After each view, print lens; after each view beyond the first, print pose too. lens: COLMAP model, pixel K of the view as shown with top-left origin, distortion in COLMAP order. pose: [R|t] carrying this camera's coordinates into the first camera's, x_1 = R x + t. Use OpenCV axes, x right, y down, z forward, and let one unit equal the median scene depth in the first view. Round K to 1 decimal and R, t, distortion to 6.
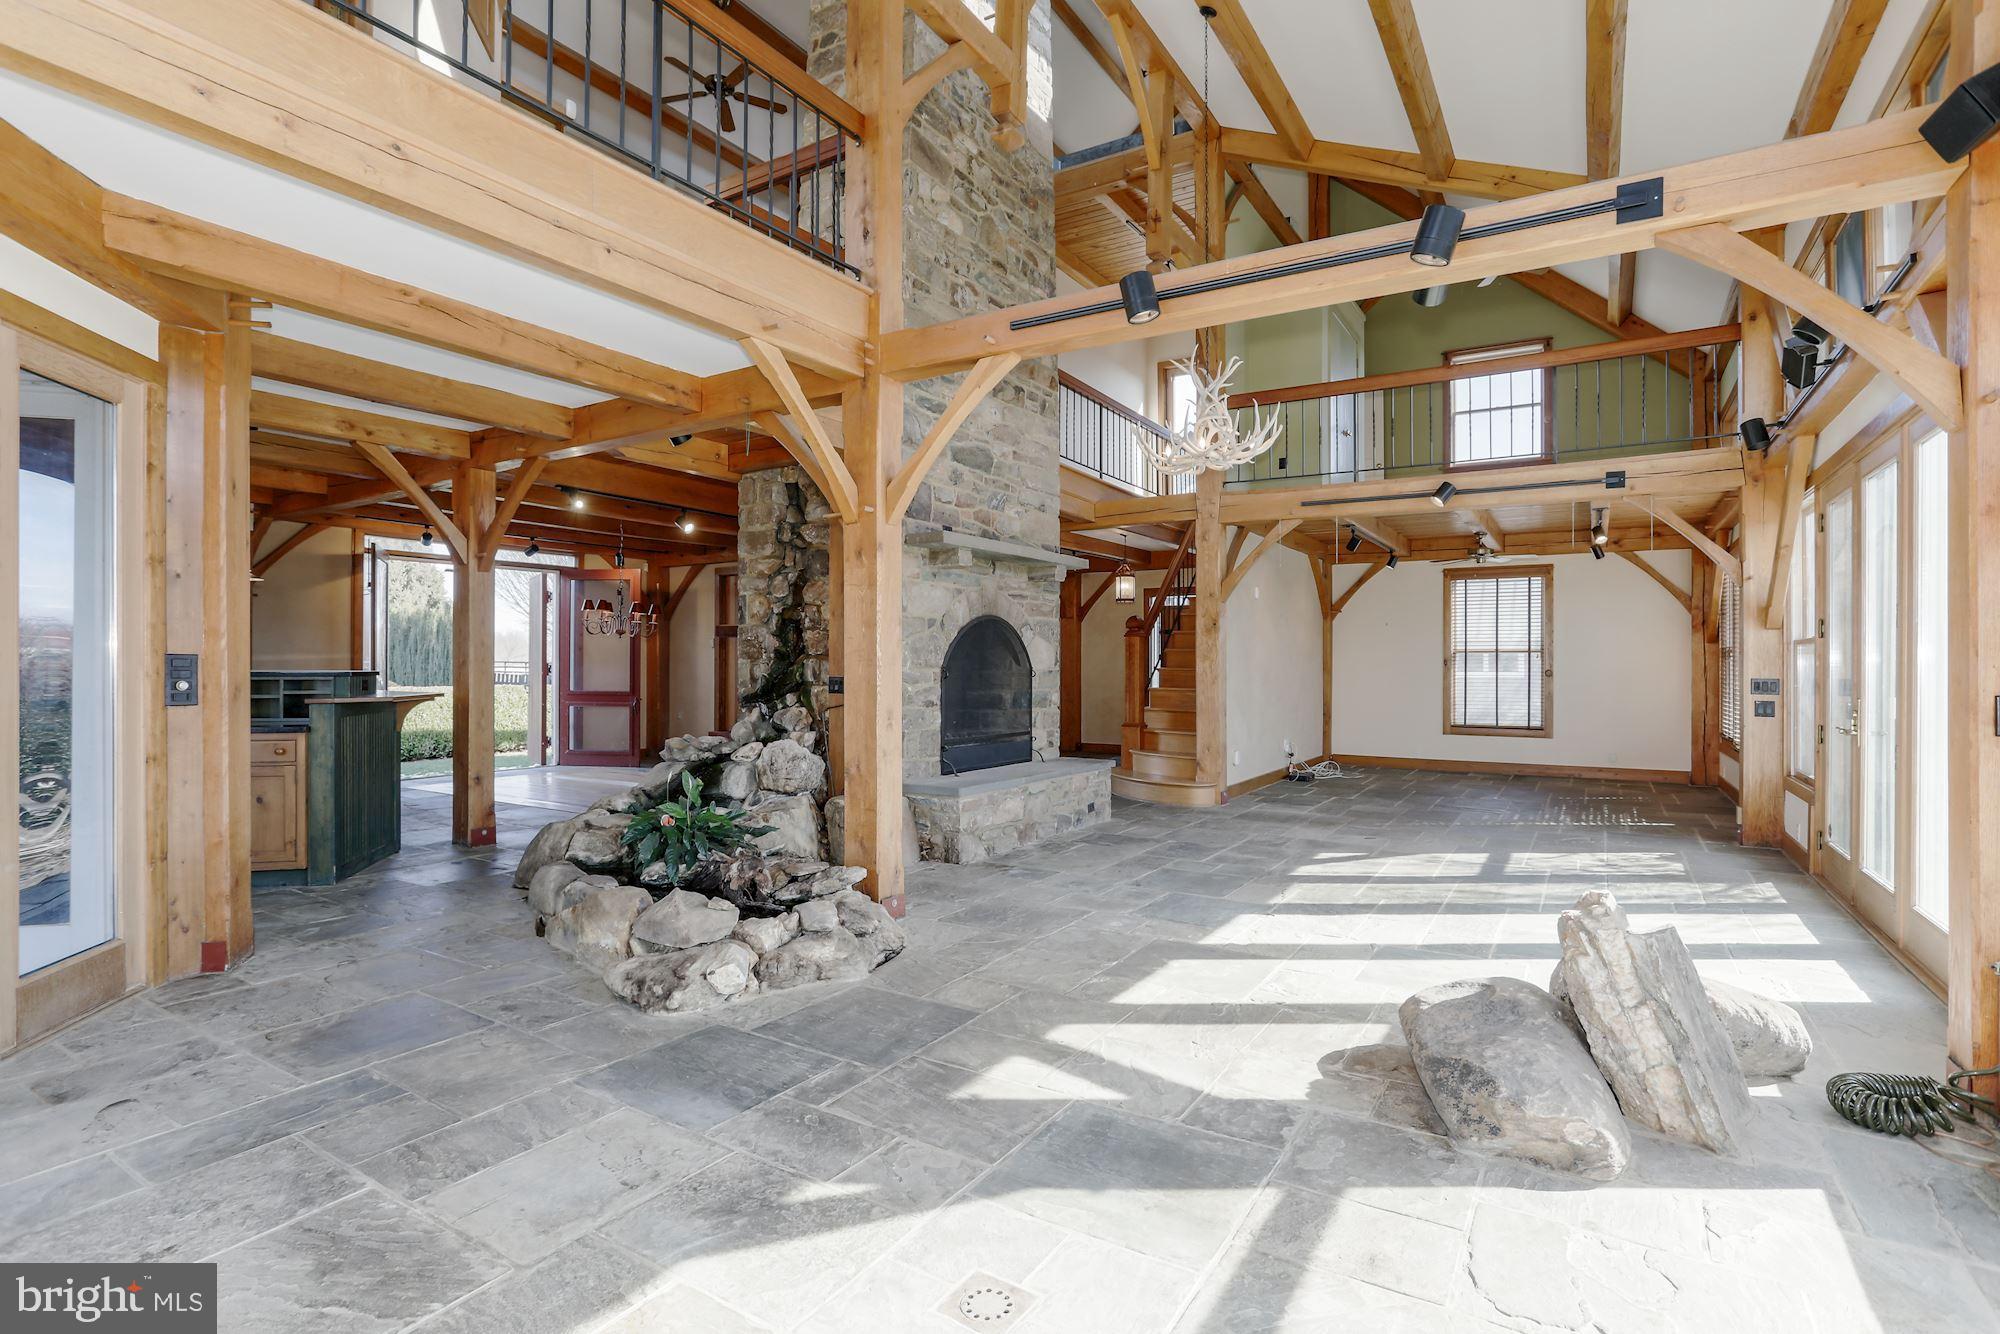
lens RADIAL K [[972.2, 0, 1000.0], [0, 972.2, 667.0], [0, 0, 1]] dist [-0.066061, 0.032661]
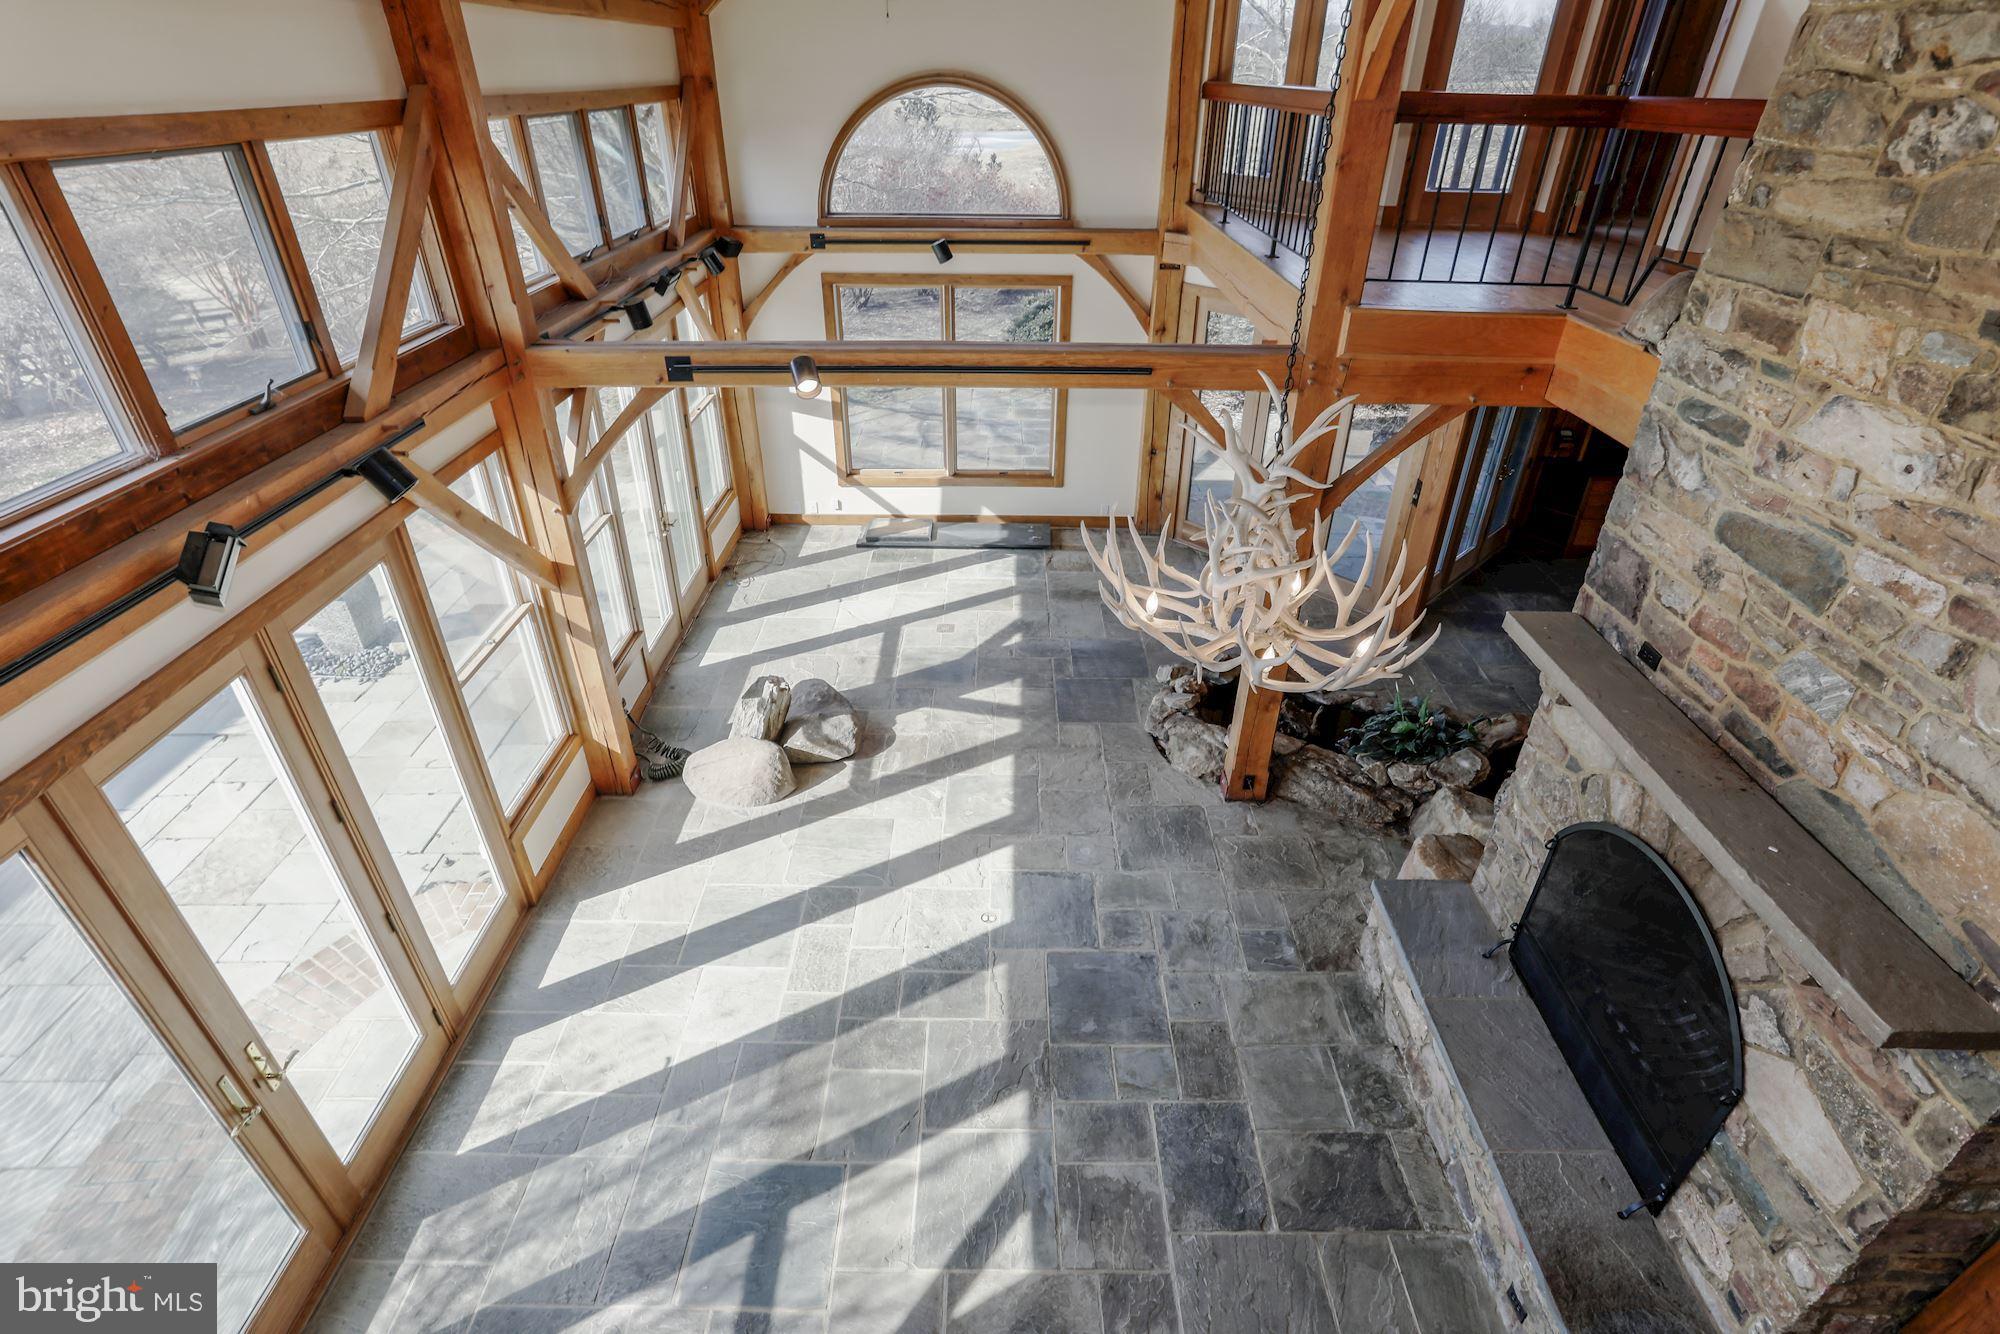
lens RADIAL K [[972.2, 0, 1000.0], [0, 972.2, 667.0], [0, 0, 1]] dist [-0.066061, 0.032661]
pose [[-0.845601, 0.280471, -0.454196, 0.847190], [-0.012617, 0.840111, 0.542267, -0.711702], [0.533666, 0.464272, -0.706860, 2.027835]]
